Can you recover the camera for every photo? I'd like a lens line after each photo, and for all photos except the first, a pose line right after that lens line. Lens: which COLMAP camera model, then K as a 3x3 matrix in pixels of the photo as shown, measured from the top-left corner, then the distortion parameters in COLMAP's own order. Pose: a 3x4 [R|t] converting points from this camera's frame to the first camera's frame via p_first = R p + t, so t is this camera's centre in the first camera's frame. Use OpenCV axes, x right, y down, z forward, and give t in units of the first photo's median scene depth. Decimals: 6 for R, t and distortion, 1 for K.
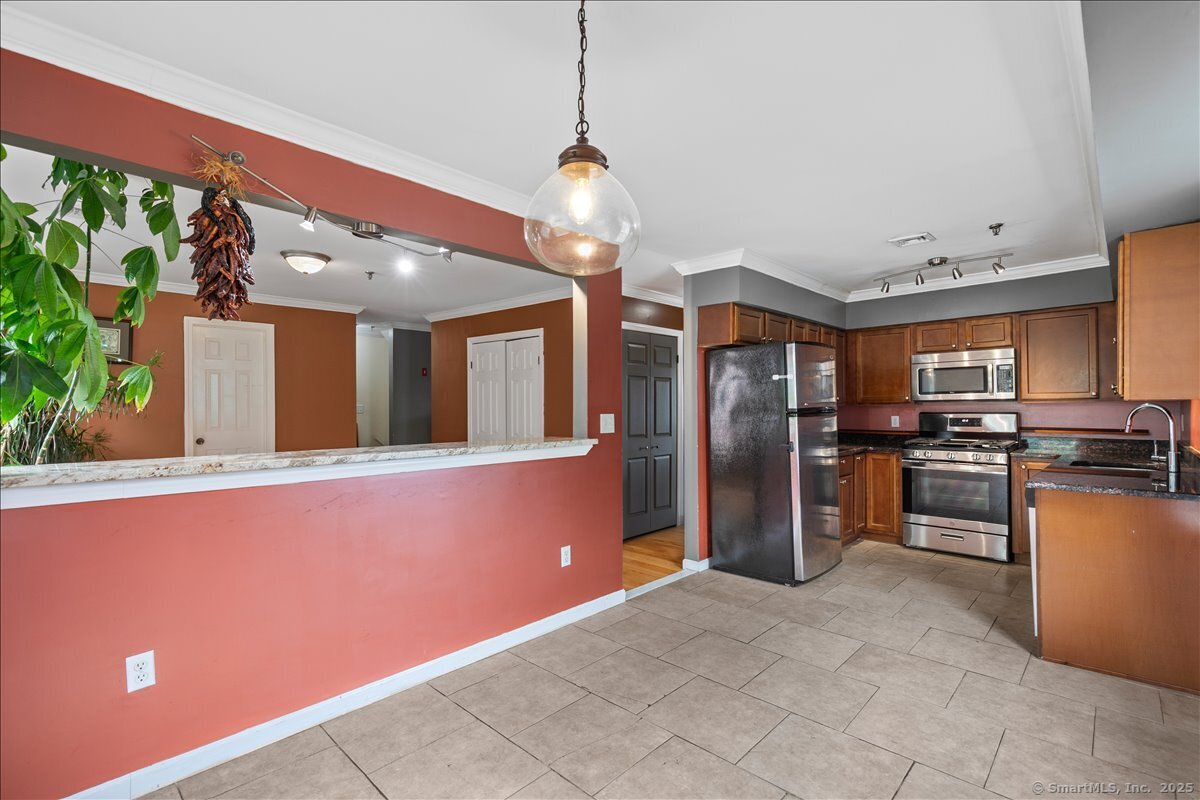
lens RADIAL K [[543.1, 0, 602.7], [0, 543.1, 406.0], [0, 0, 1]] dist [0.004299, -0.000198]
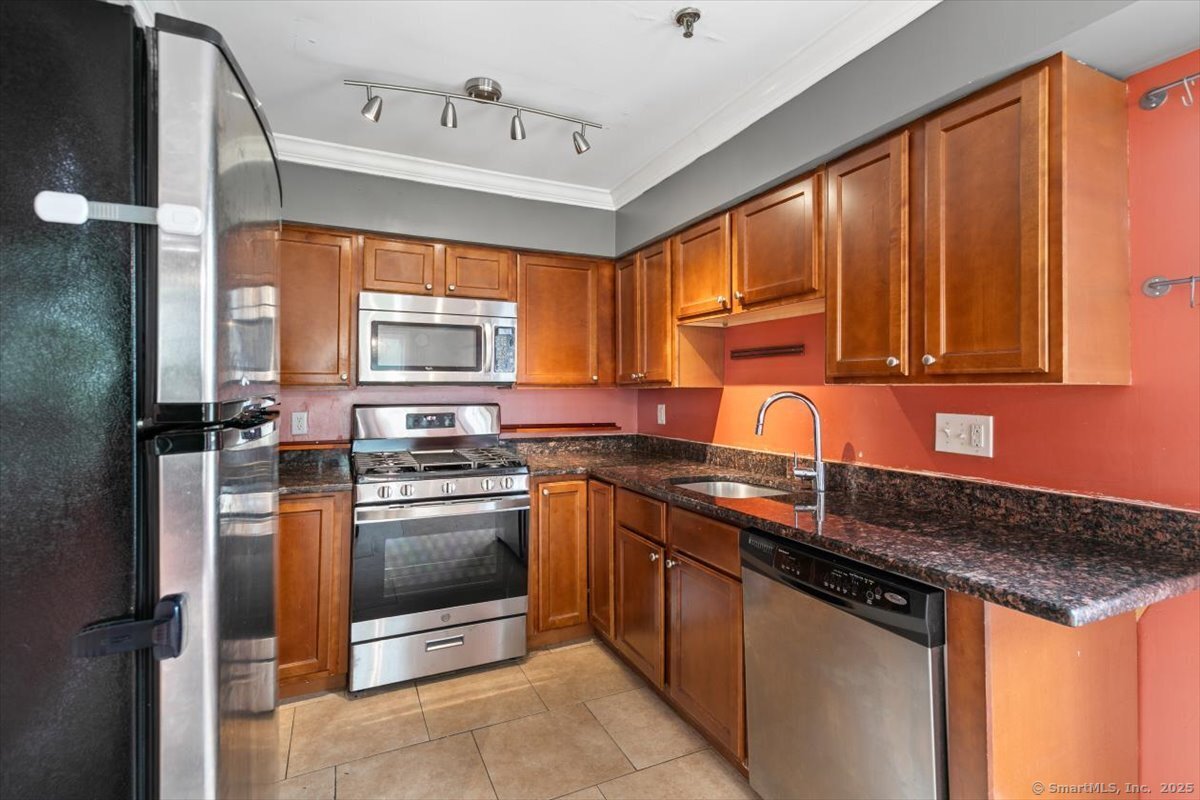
lens RADIAL K [[550.8, 0, 598.1], [0, 550.8, 371.6], [0, 0, 1]] dist [0.003768, 0.000299]
pose [[0.359318, 0.040749, 0.932325, 0.187222], [-0.005752, 0.999124, -0.041452, 0.000670], [-0.933197, 0.009532, 0.359238, 0.658687]]
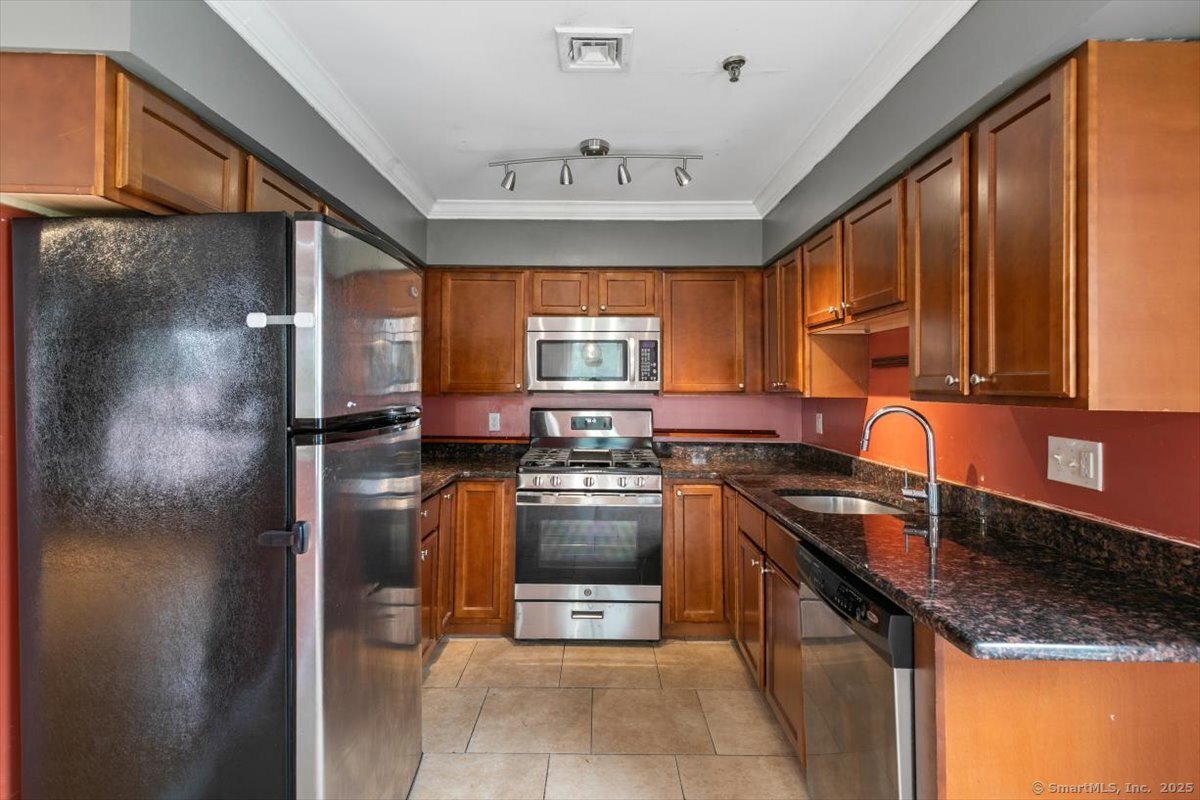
lens RADIAL K [[572.2, 0, 599.2], [0, 572.2, 364.8], [0, 0, 1]] dist [0.003645, -0.000309]
pose [[0.721274, 0.040241, 0.691480, 0.191653], [-0.013713, 0.998945, -0.043831, -0.012135], [-0.692514, 0.022132, 0.721065, 0.511114]]
